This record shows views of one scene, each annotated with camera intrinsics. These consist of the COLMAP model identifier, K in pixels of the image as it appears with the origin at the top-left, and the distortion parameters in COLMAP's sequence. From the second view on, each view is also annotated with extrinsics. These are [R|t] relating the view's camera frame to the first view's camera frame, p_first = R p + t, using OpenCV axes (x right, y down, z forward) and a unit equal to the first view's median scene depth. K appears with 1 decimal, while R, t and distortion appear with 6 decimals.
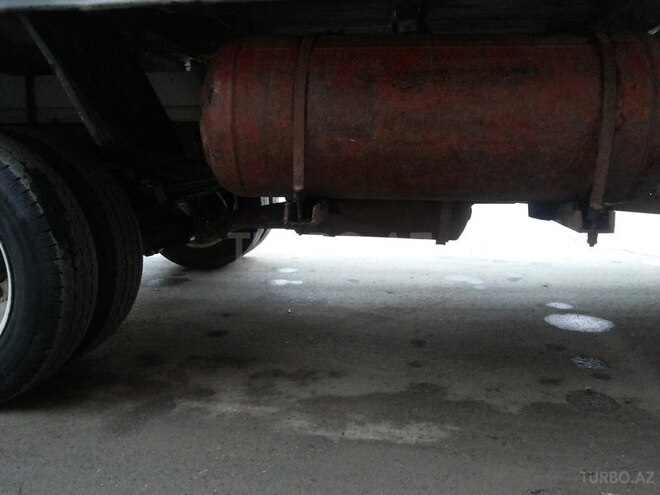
lens RADIAL K [[564.5, 0, 330.0], [0, 564.5, 247.5], [0, 0, 1]] dist [-0.054417, 0.010874]
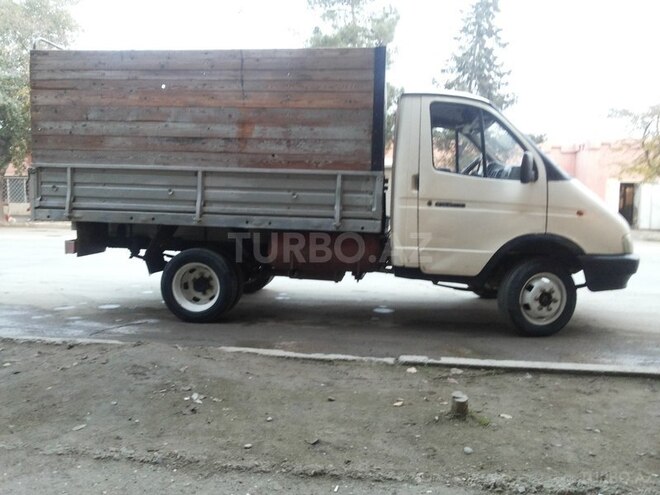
lens RADIAL K [[564.5, 0, 330.0], [0, 564.5, 247.5], [0, 0, 1]] dist [-0.054417, 0.010874]
pose [[0.999022, 0.026534, 0.035377, 0.040344], [-0.023653, 0.996553, -0.079510, 0.039333], [-0.037365, 0.078595, 0.996206, -1.708960]]
